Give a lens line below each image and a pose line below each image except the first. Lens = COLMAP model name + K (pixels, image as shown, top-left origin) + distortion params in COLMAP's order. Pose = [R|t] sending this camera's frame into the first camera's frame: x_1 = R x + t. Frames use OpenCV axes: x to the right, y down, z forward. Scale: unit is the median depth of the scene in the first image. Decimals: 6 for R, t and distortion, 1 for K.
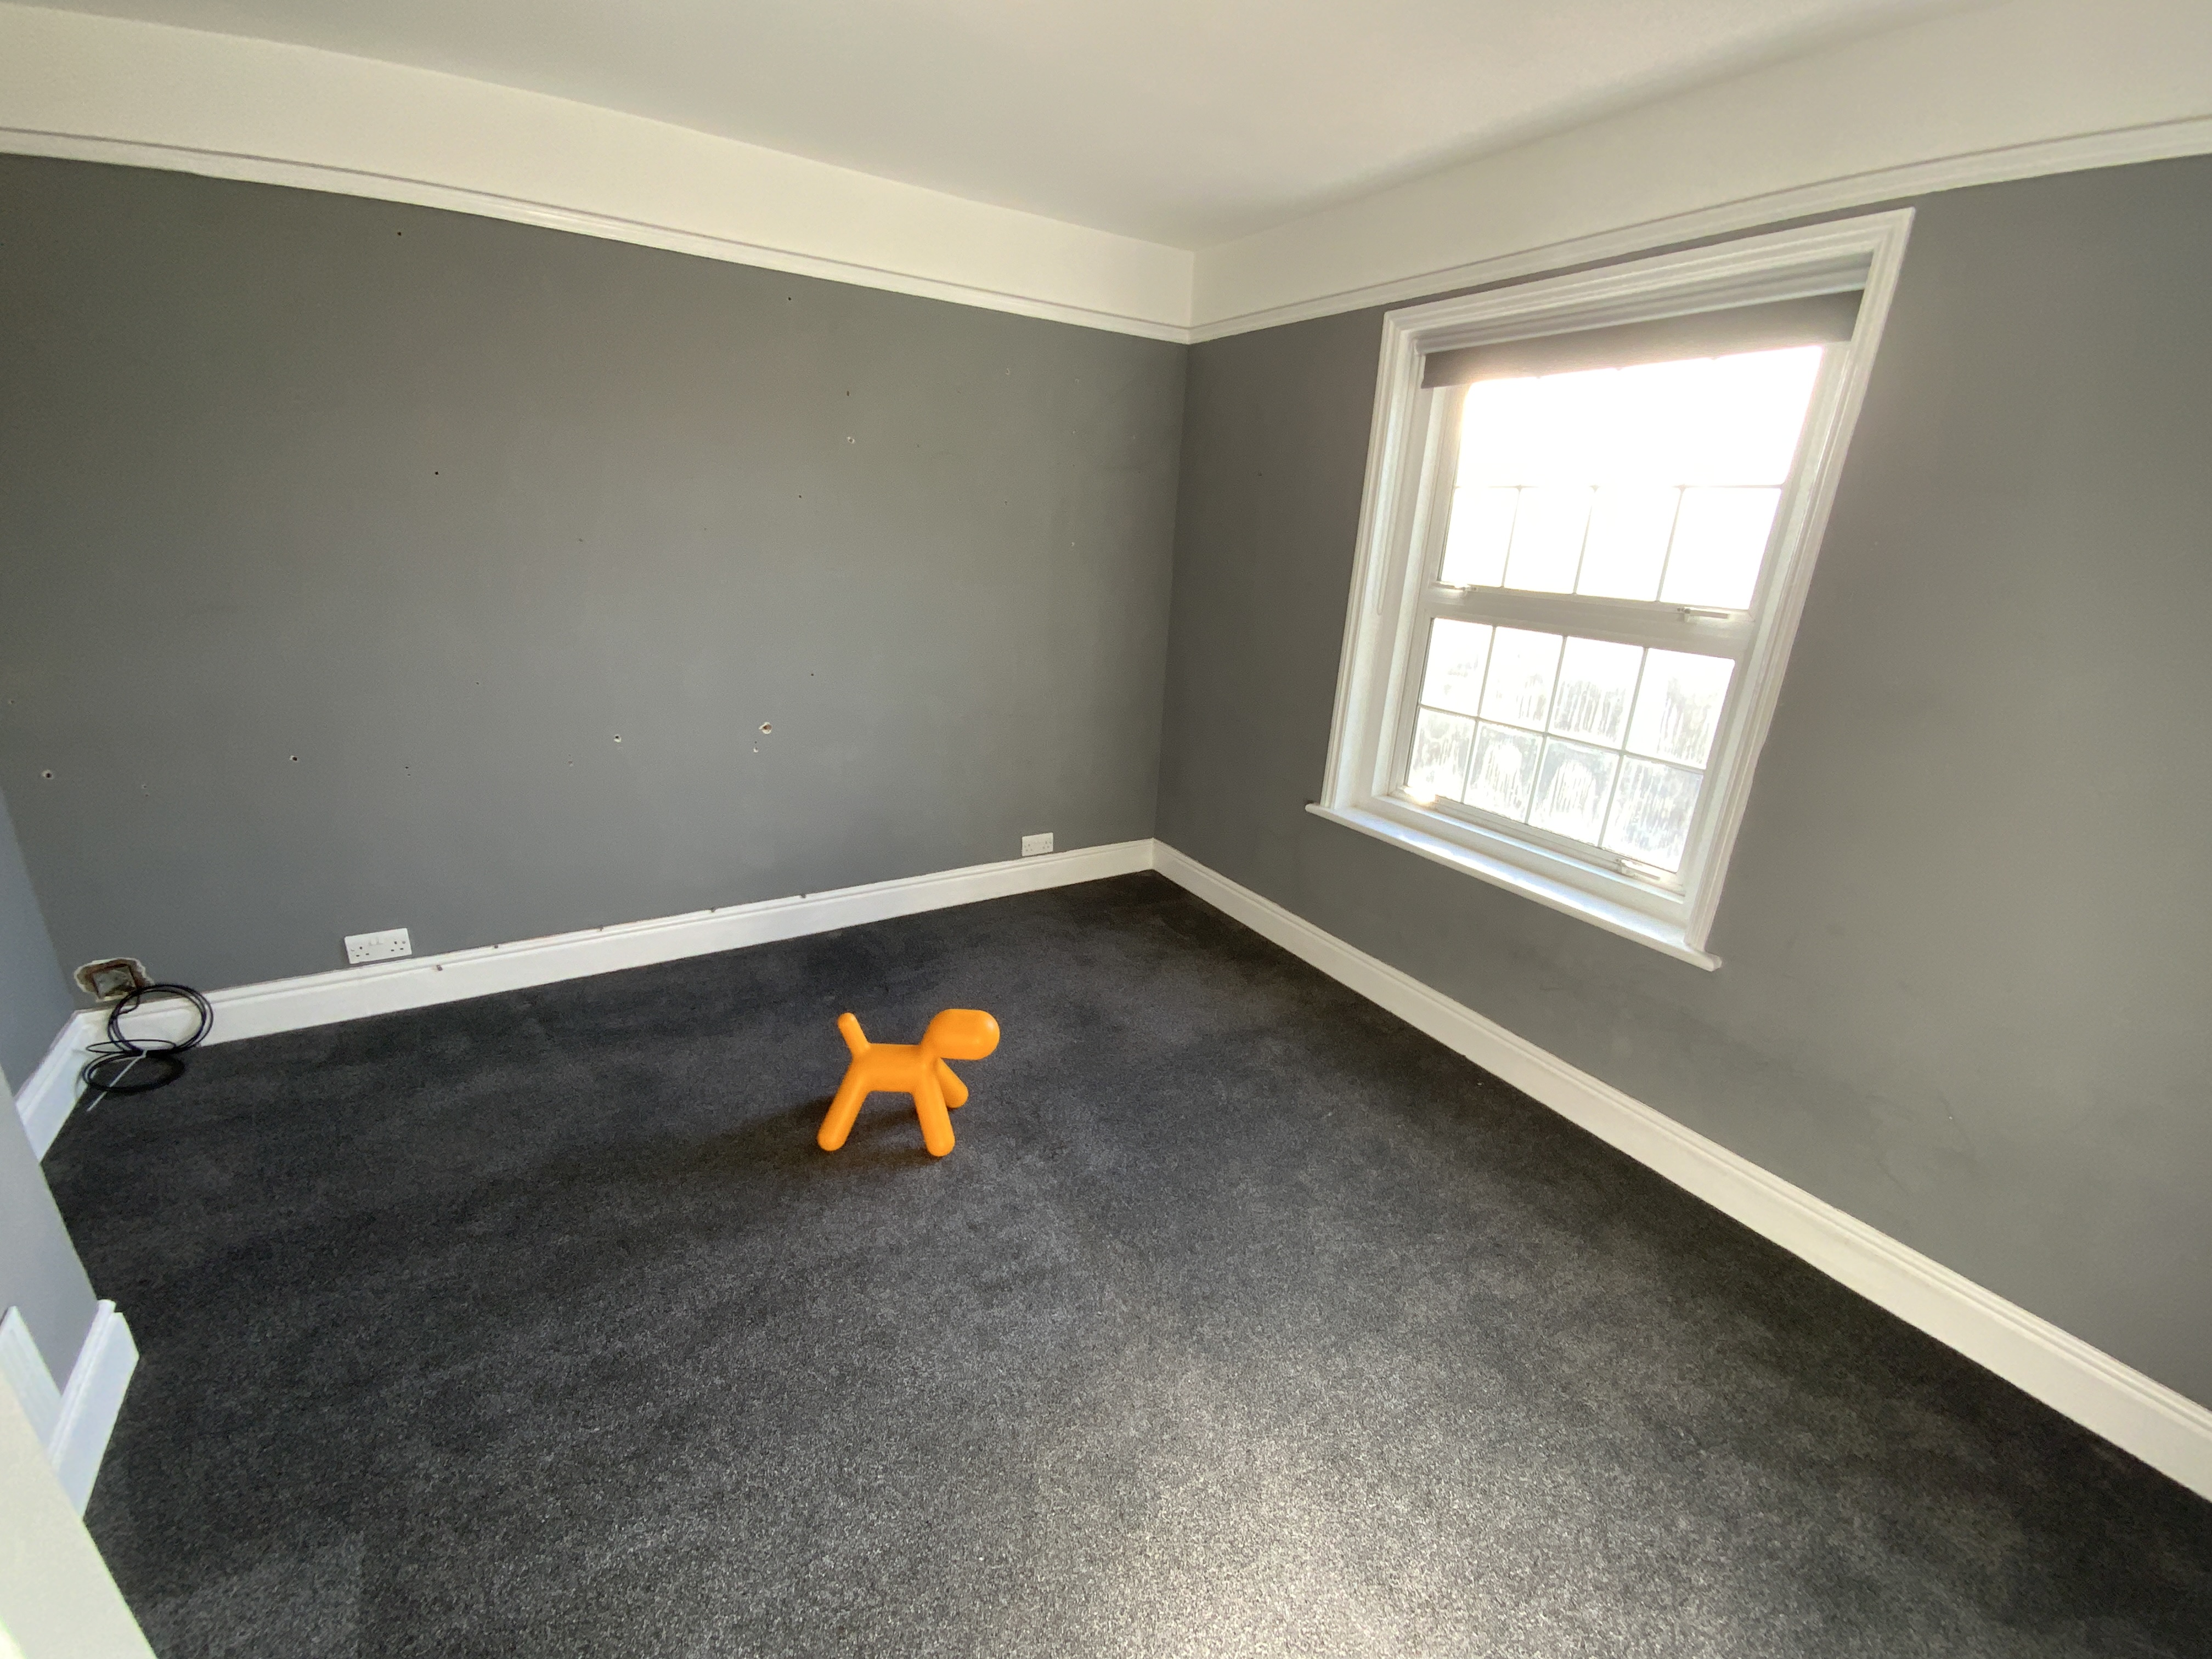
lens RADIAL K [[890.8, 0, 1105.1], [0, 890.8, 834.7], [0, 0, 1]] dist [0.002279, -0.006130]
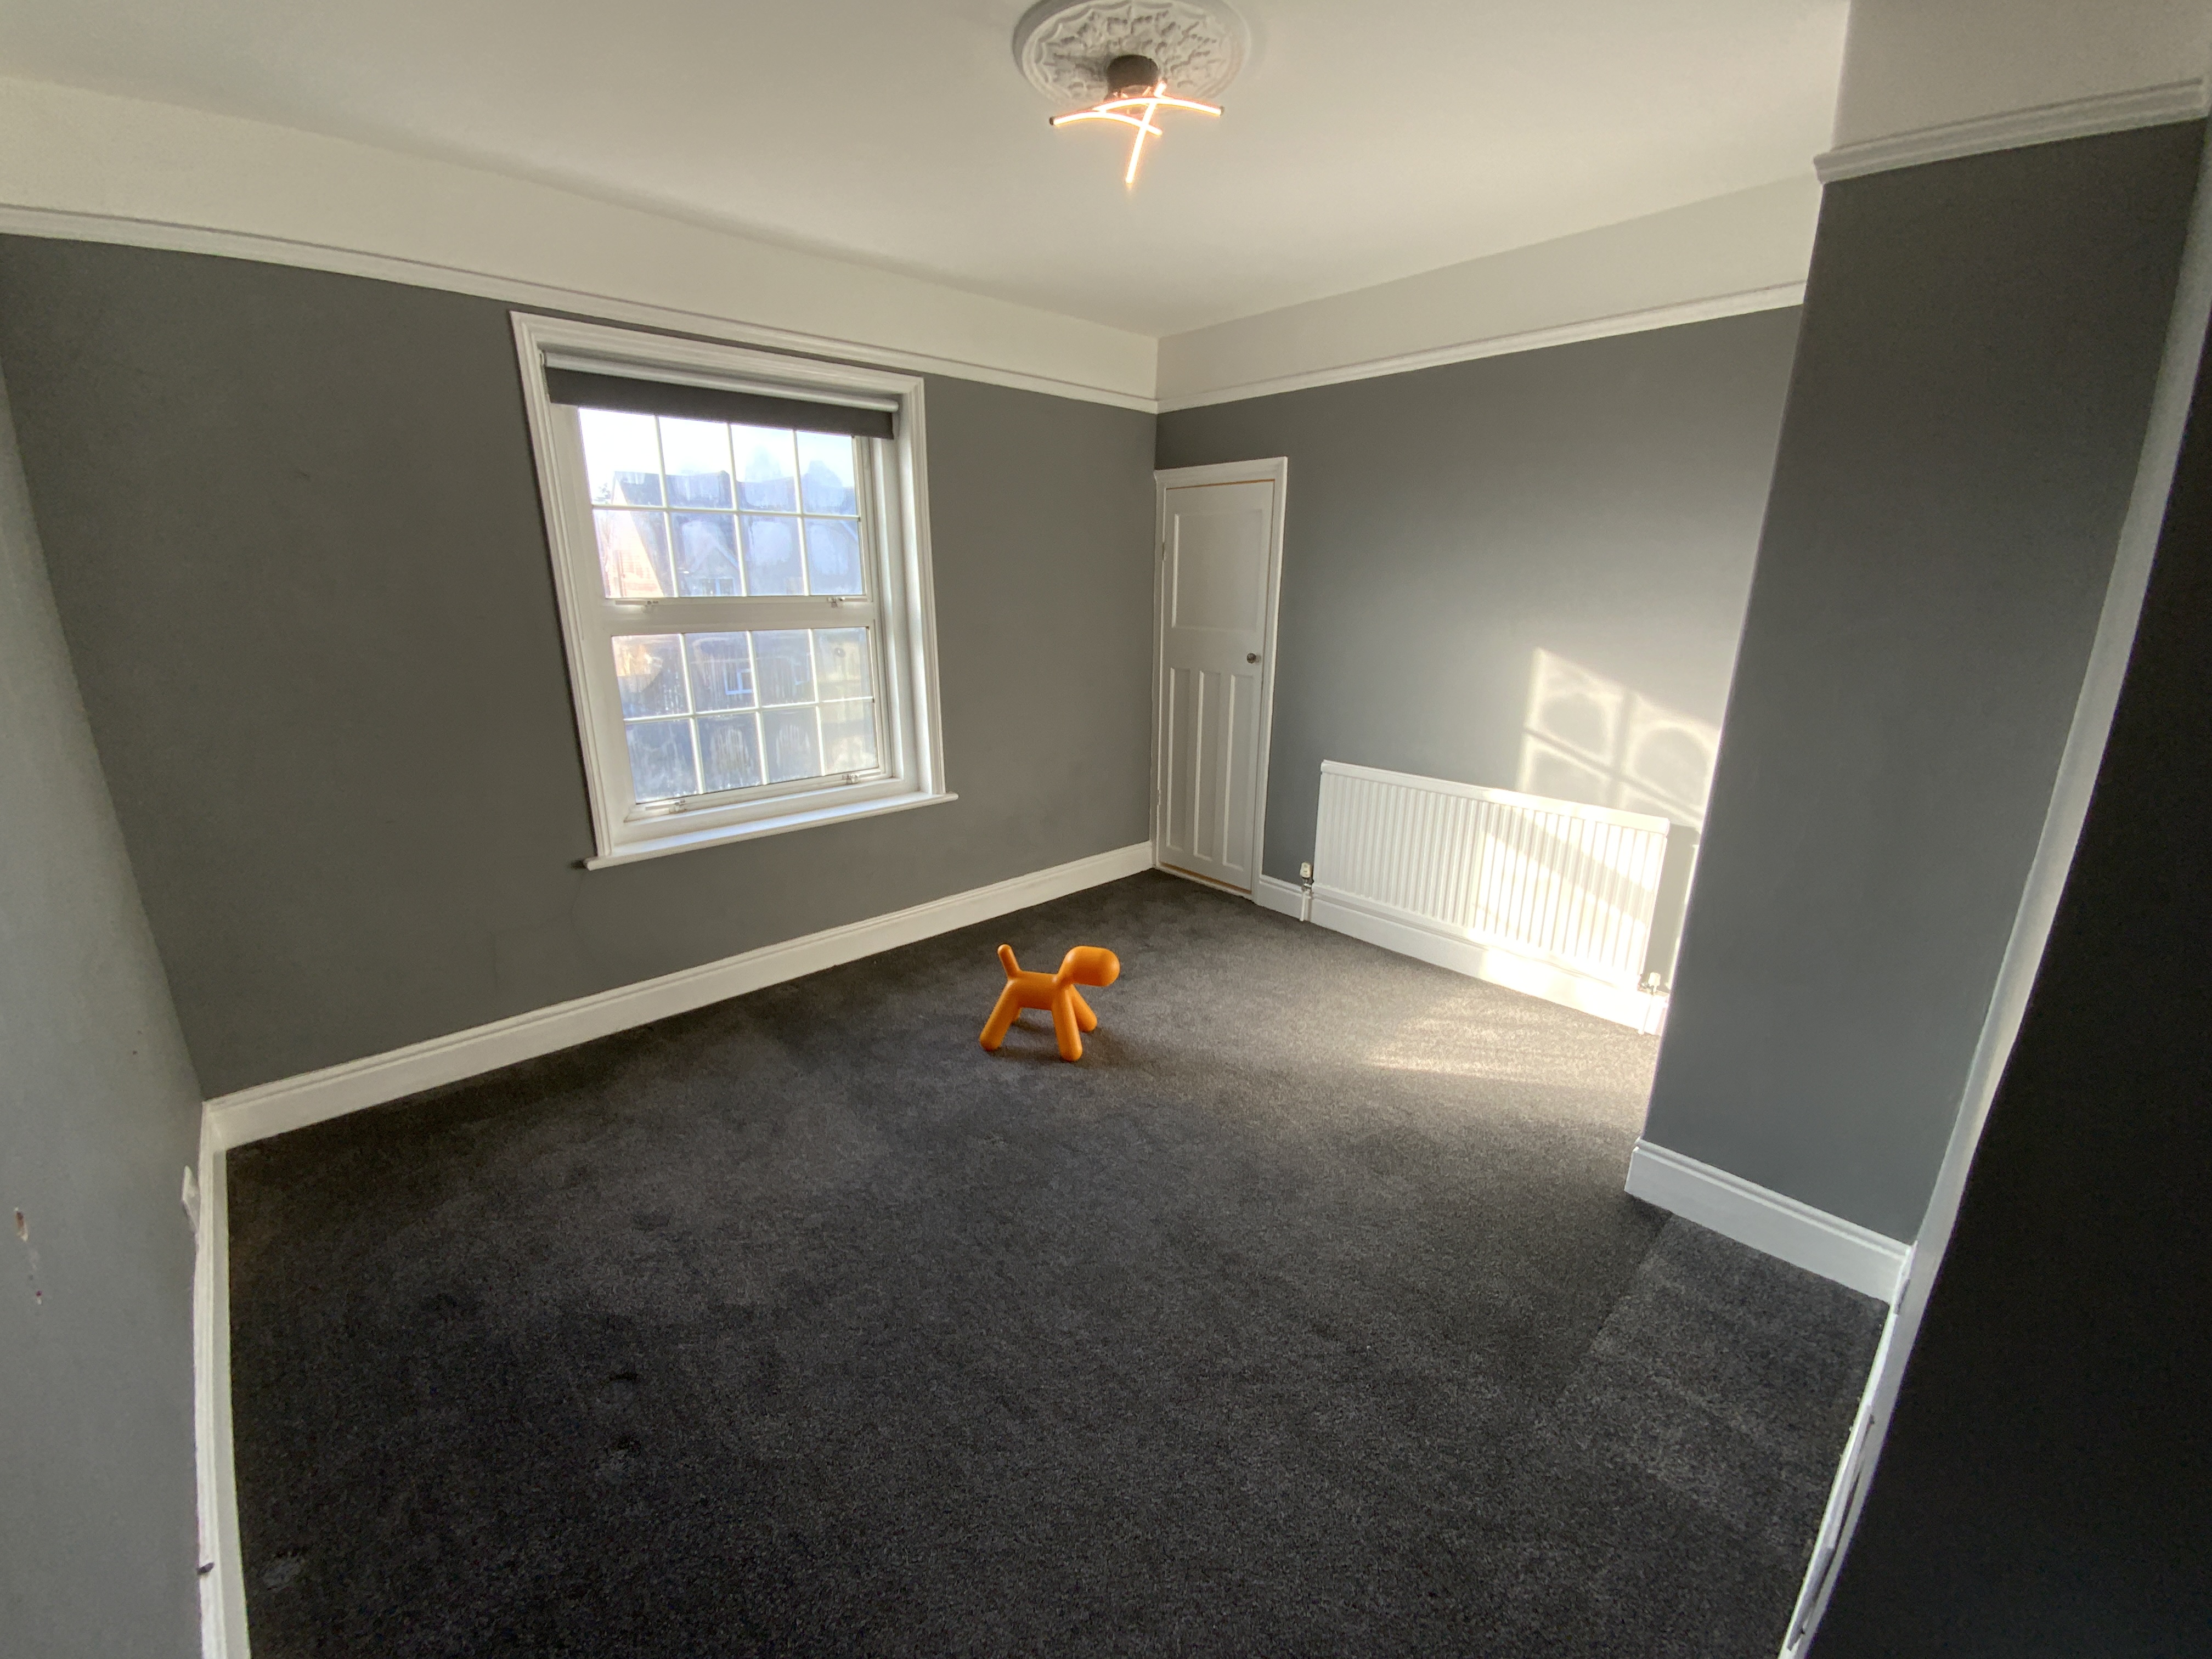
lens RADIAL K [[890.8, 0, 1105.1], [0, 890.8, 834.7], [0, 0, 1]] dist [0.002279, -0.006130]
pose [[-0.197539, -0.331169, 0.922662, -0.951586], [0.308069, 0.872552, 0.379140, -0.333584], [-0.930630, 0.359139, -0.070340, 0.826716]]
